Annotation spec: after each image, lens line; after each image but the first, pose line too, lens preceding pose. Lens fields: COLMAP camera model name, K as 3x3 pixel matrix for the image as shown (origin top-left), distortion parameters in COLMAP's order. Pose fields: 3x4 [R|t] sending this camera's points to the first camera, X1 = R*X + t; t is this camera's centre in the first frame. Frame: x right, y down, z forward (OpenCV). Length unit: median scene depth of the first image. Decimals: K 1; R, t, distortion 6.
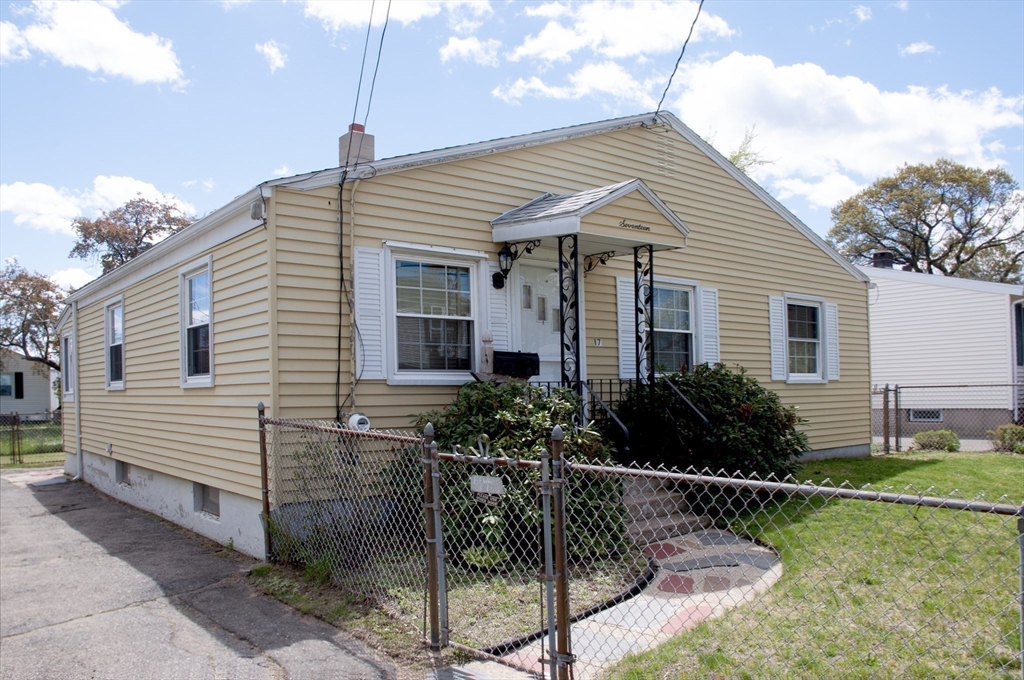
lens RADIAL K [[804.2, 0, 513.7], [0, 804.2, 368.7], [0, 0, 1]] dist [0.002789, -0.232403]
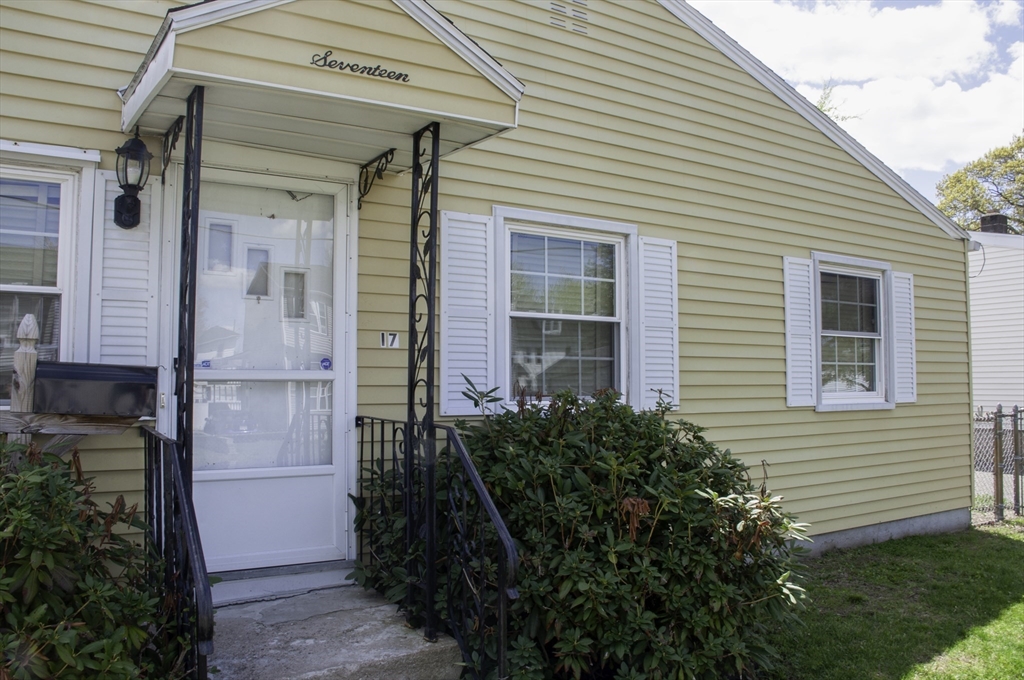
lens RADIAL K [[832.0, 0, 512.0], [0, 832.0, 340.0], [0, 0, 1]] dist [-0.092666, 0.006675]
pose [[0.994181, 0.006163, -0.107548, 0.191107], [-0.008485, 0.999740, -0.021152, -0.018292], [0.107390, 0.021942, 0.993975, 0.404531]]
